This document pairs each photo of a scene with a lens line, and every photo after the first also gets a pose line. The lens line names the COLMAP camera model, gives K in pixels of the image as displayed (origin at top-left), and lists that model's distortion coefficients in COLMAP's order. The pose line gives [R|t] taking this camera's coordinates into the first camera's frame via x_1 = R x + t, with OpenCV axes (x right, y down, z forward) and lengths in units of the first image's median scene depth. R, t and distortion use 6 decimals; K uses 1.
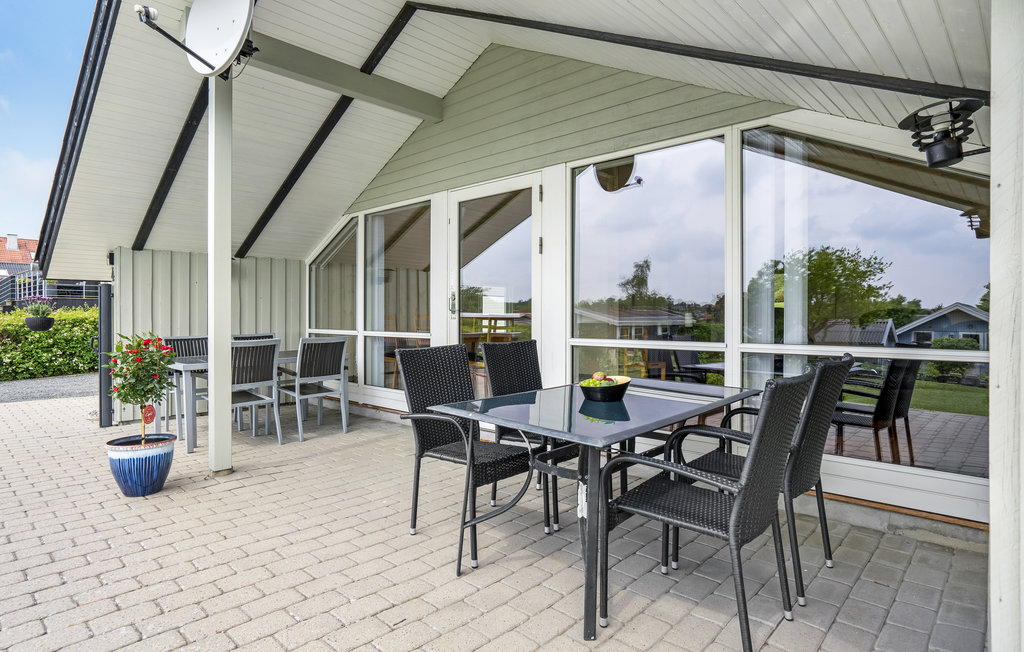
lens RADIAL K [[576.8, 0, 495.1], [0, 576.8, 318.8], [0, 0, 1]] dist [-0.001102, -0.000134]
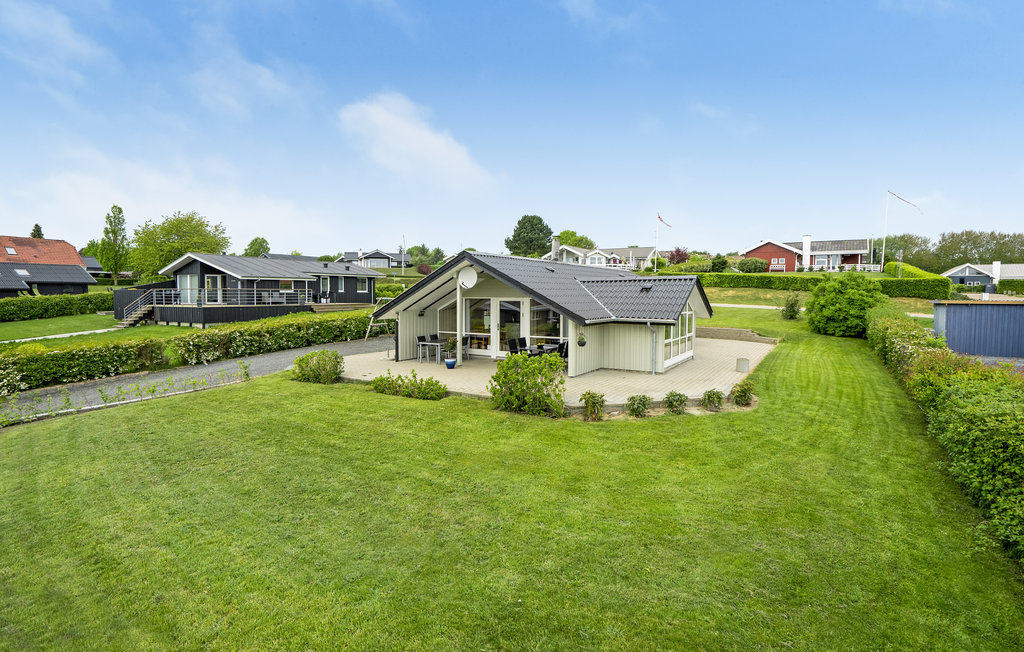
lens RADIAL K [[529.3, 0, 530.8], [0, 529.3, 324.4], [0, 0, 1]] dist [-0.043351, 0.001258]
pose [[0.970084, -0.015268, 0.242288, -0.638475], [0.001645, 0.998411, 0.056331, -0.213583], [-0.242763, -0.054247, 0.968568, -2.234827]]
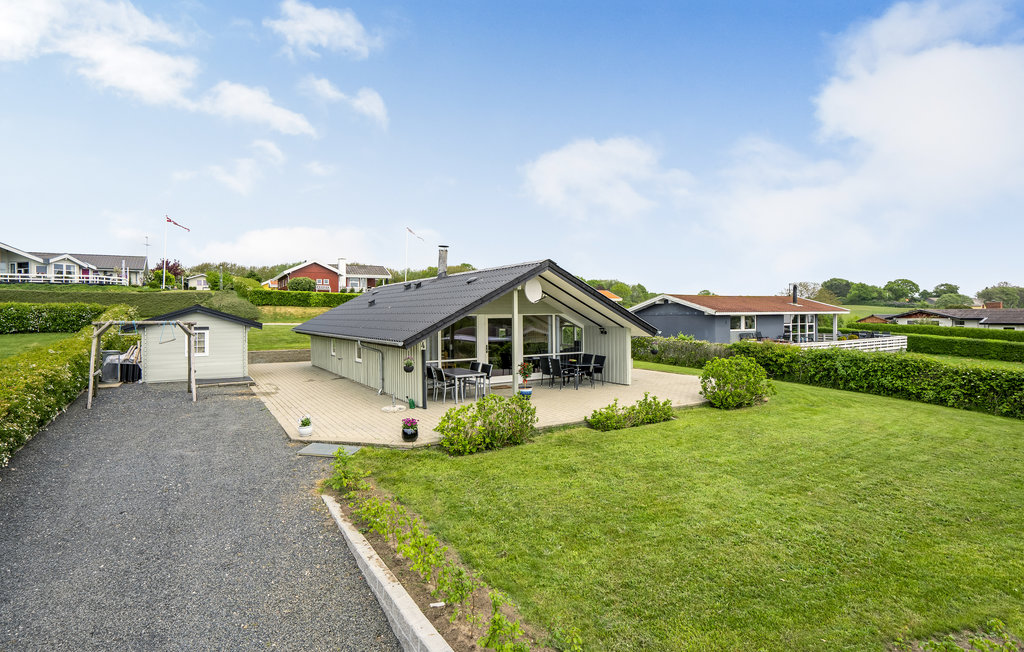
lens RADIAL K [[529.3, 0, 530.8], [0, 529.3, 324.4], [0, 0, 1]] dist [-0.043351, 0.001258]
pose [[0.213064, -0.025738, 0.976699, -2.642691], [0.012756, 0.999641, 0.023559, -0.206372], [-0.976955, 0.007439, 0.213316, 0.081559]]
